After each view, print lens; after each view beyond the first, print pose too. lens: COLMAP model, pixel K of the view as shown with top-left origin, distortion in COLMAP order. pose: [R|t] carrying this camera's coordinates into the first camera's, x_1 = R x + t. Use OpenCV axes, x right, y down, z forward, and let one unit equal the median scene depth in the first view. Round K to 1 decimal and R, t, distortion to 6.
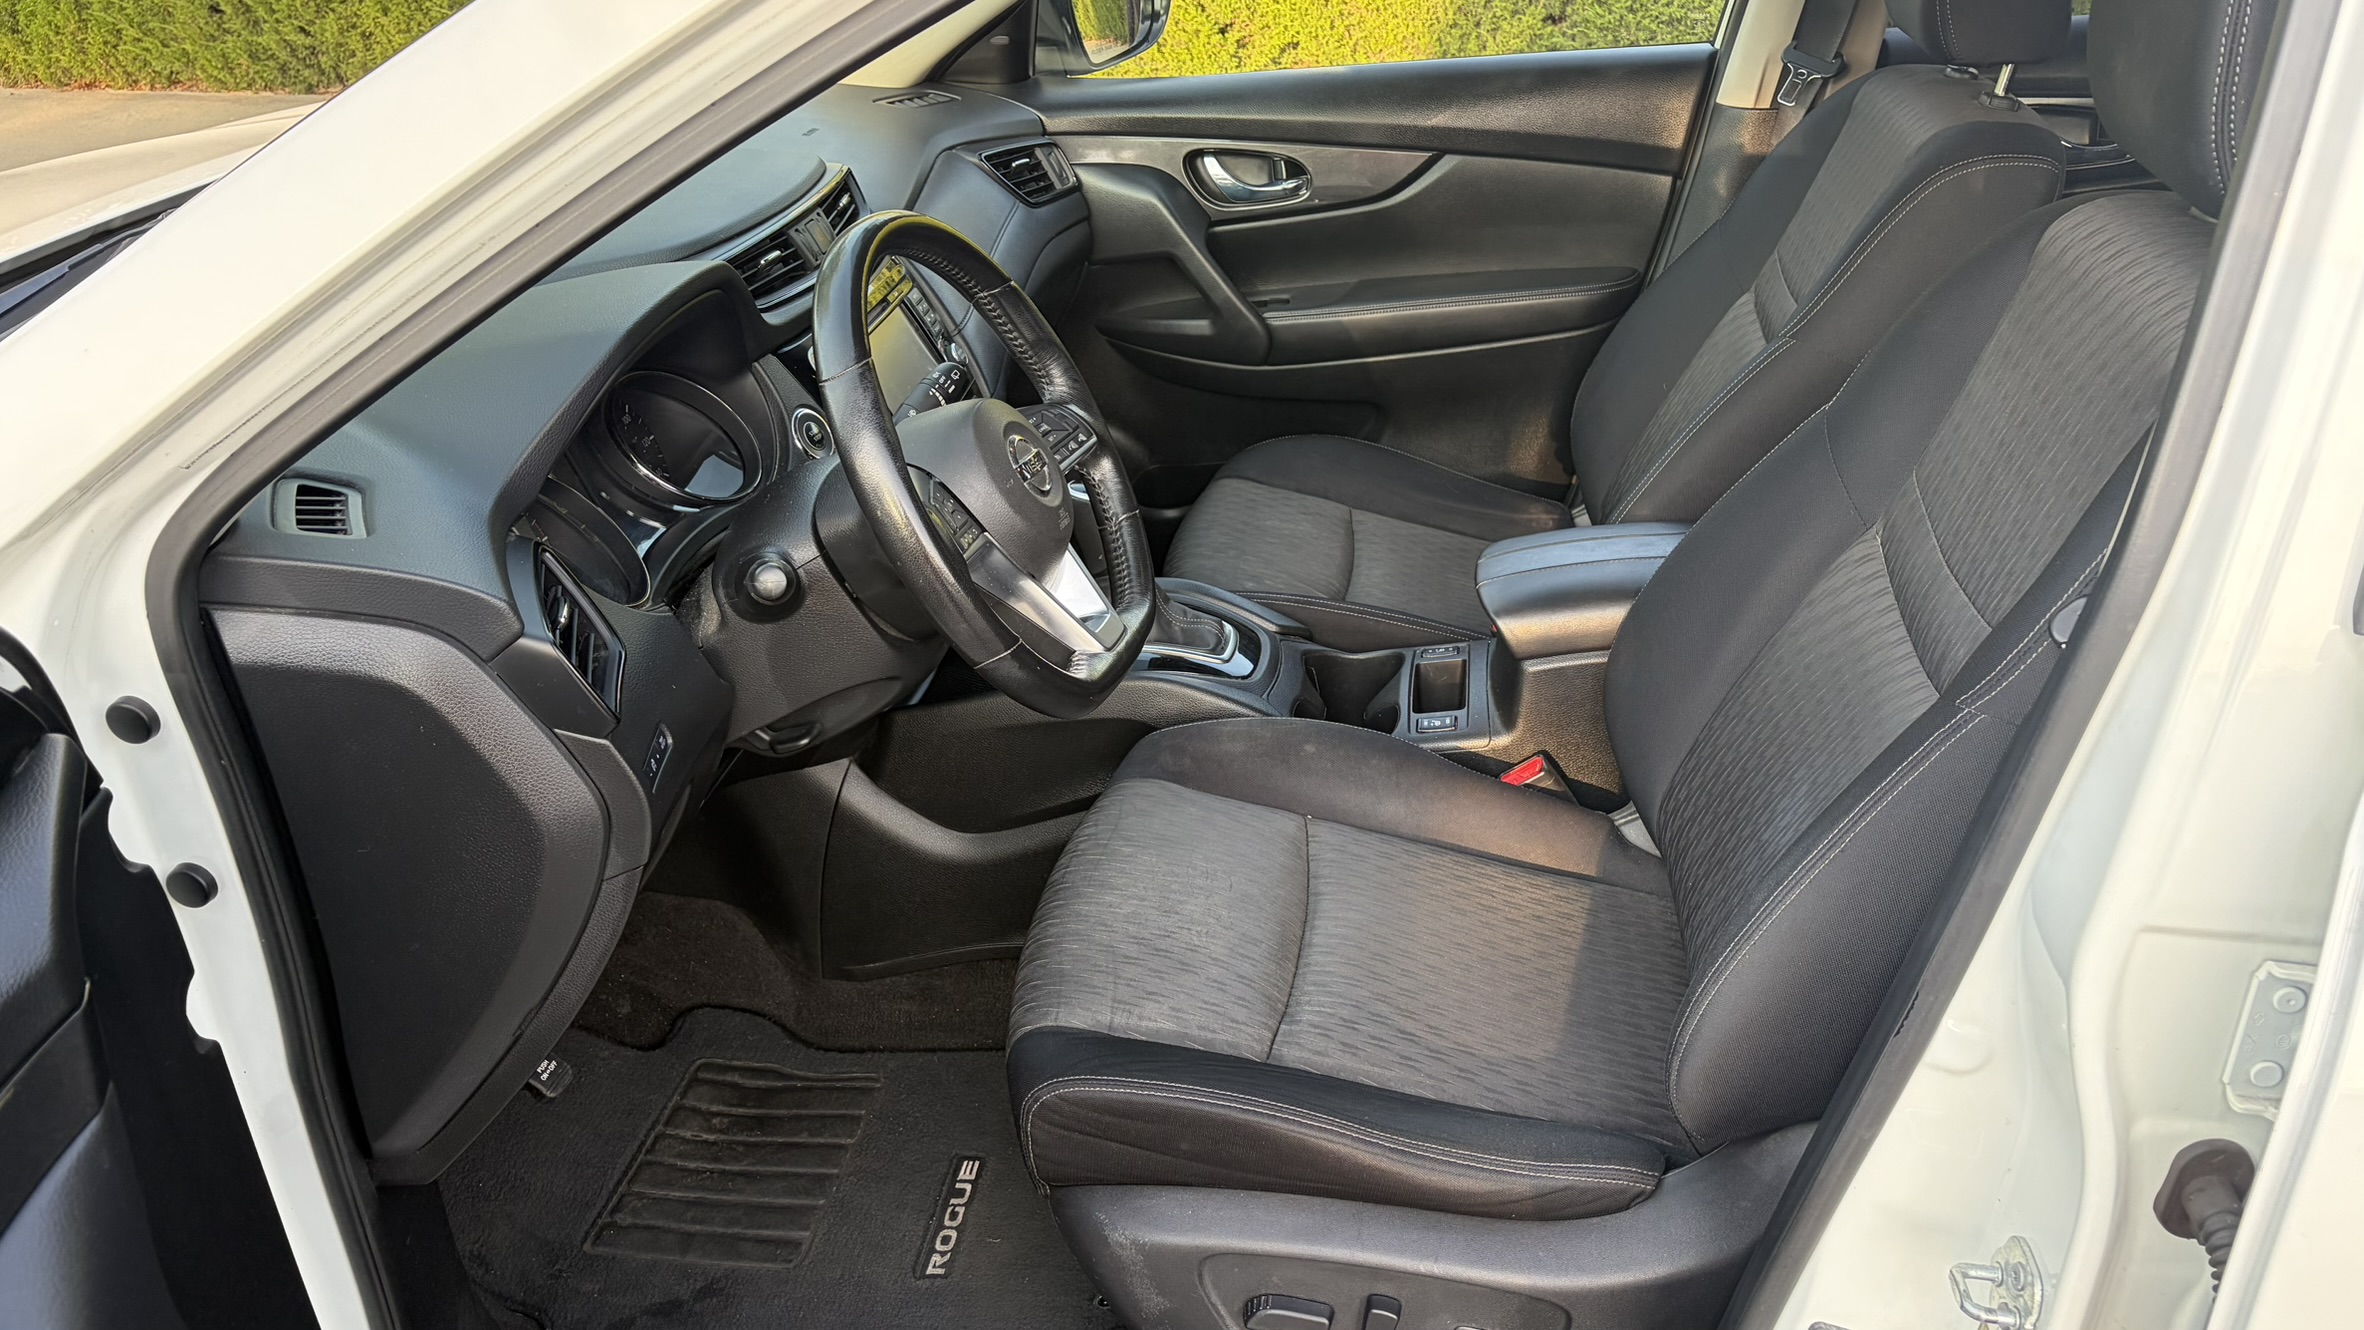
lens RADIAL K [[1788.9, 0, 1188.2], [0, 1788.9, 676.4], [0, 0, 1]] dist [0.090860, -0.072402]
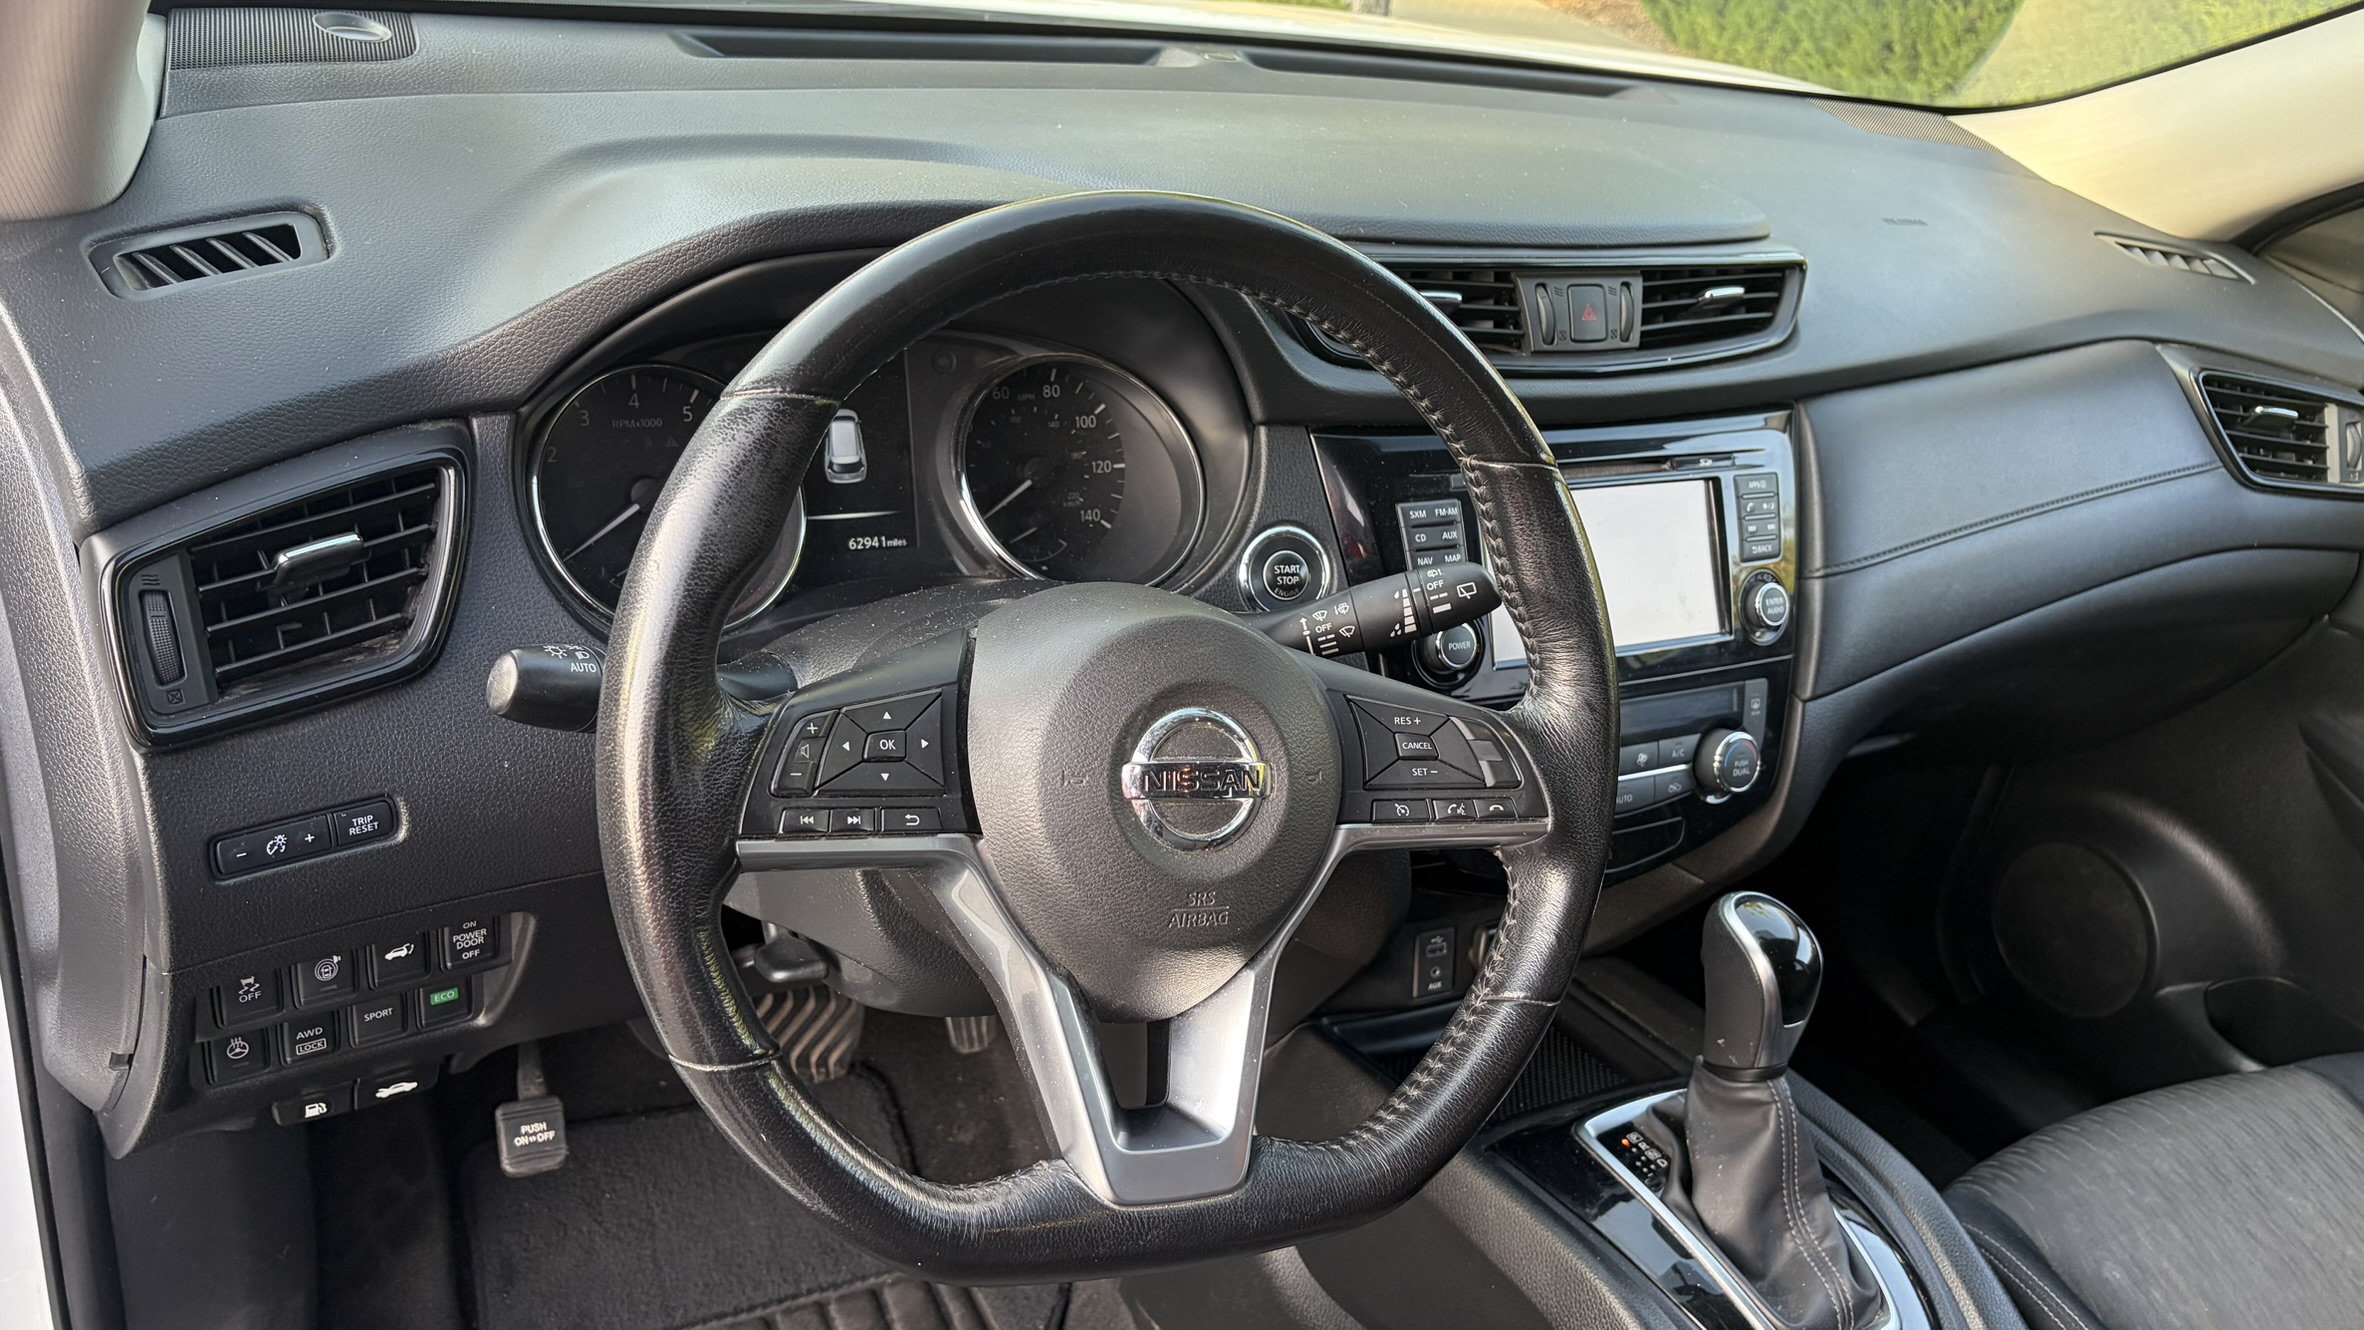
lens RADIAL K [[1792.5, 0, 1179.5], [0, 1792.5, 654.0], [0, 0, 1]] dist [-0.000661, 0.000981]
pose [[0.572404, 0.483640, -0.662153, 0.121239], [-0.522004, 0.837687, 0.160599, -0.132536], [0.632349, 0.253719, 0.731957, 0.390314]]
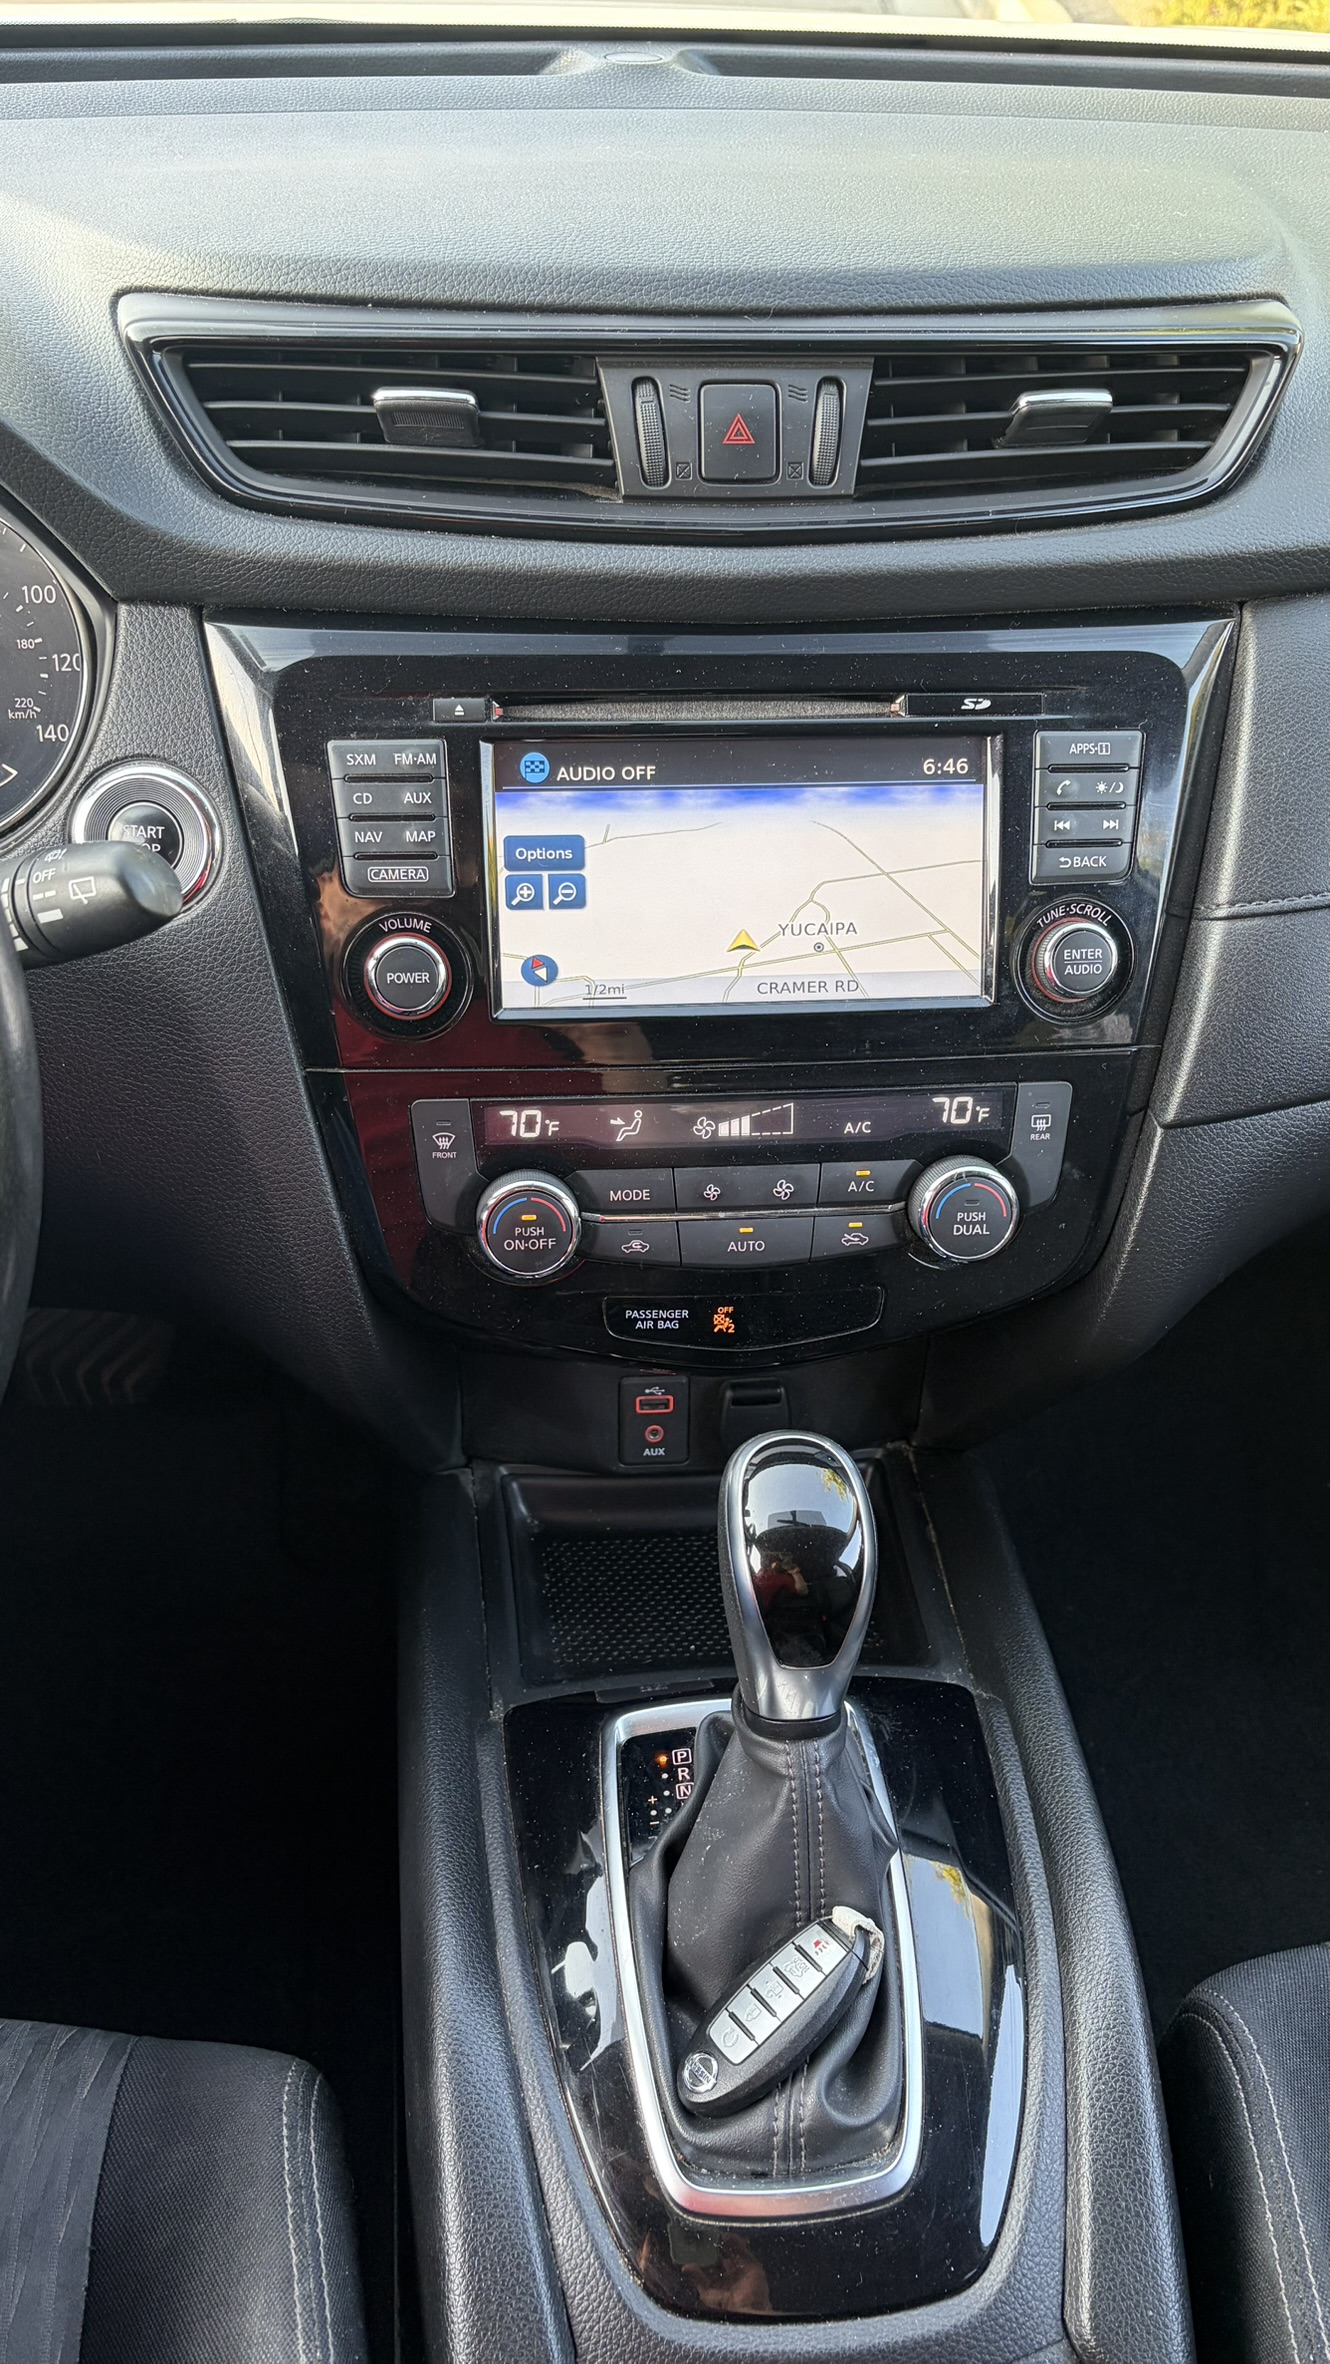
lens RADIAL K [[1921.6, 0, 665.0], [0, 1921.6, 1182.0], [0, 0, 1]] dist [0.001409, -0.001119]
pose [[0.225938, 0.638355, -0.735836, 0.117775], [-0.490794, 0.727088, 0.480067, -0.236064], [0.841471, 0.252679, 0.477578, 0.646614]]
